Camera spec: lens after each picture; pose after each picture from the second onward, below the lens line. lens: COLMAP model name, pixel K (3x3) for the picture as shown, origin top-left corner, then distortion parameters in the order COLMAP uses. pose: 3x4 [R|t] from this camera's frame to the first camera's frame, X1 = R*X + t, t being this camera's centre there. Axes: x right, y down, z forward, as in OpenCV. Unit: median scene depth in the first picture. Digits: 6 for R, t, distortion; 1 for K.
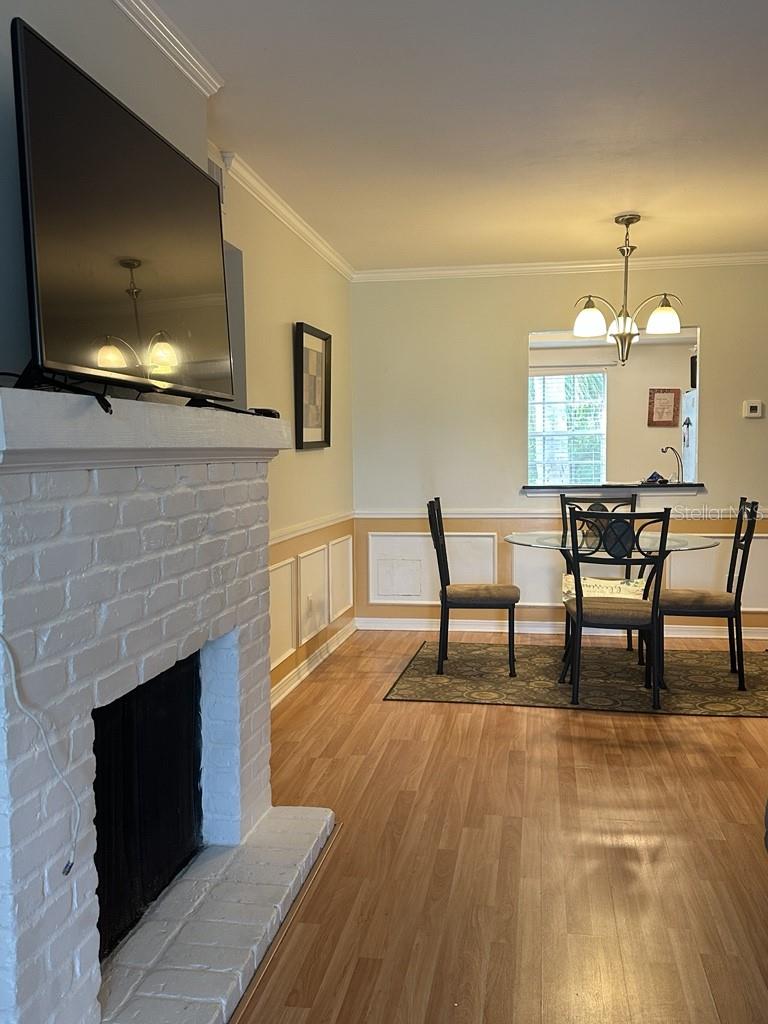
lens RADIAL K [[965.0, 0, 379.1], [0, 965.0, 514.3], [0, 0, 1]] dist [0.058686, 0.000000]
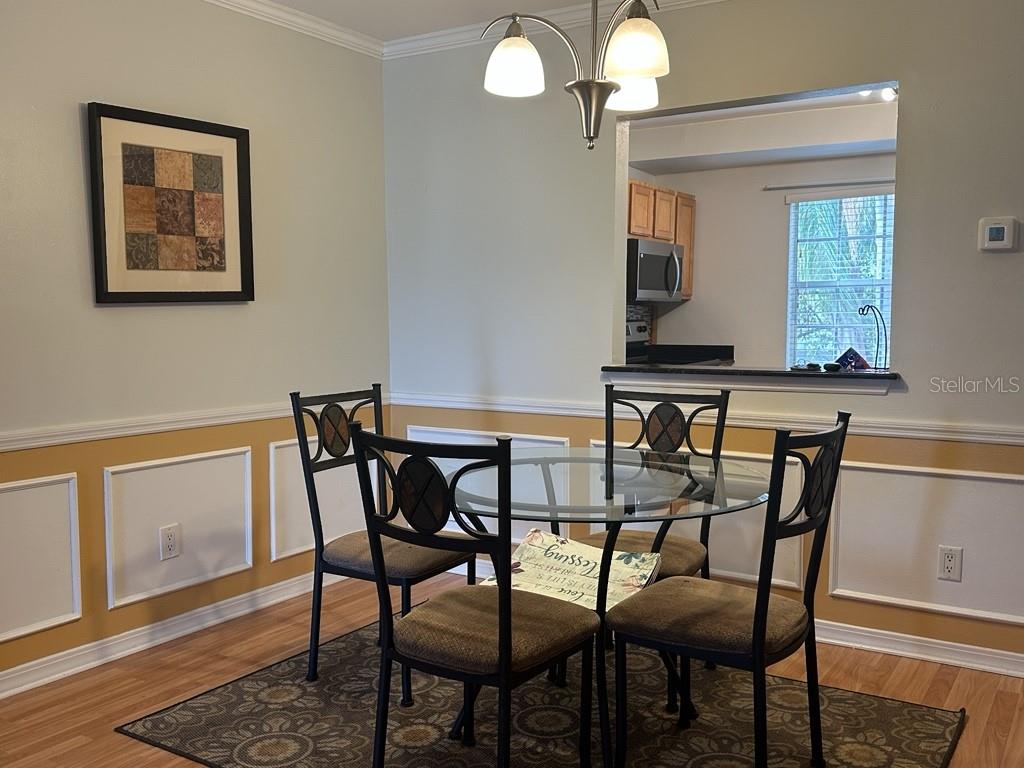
lens RADIAL K [[965.0, 0, 516.6], [0, 965.0, 383.8], [0, 0, 1]] dist [0.058686, 0.000000]
pose [[0.929871, 0.040410, -0.365660, 0.398656], [-0.038237, 0.999182, 0.013186, -0.030129], [0.365894, 0.001721, 0.930655, 0.495857]]
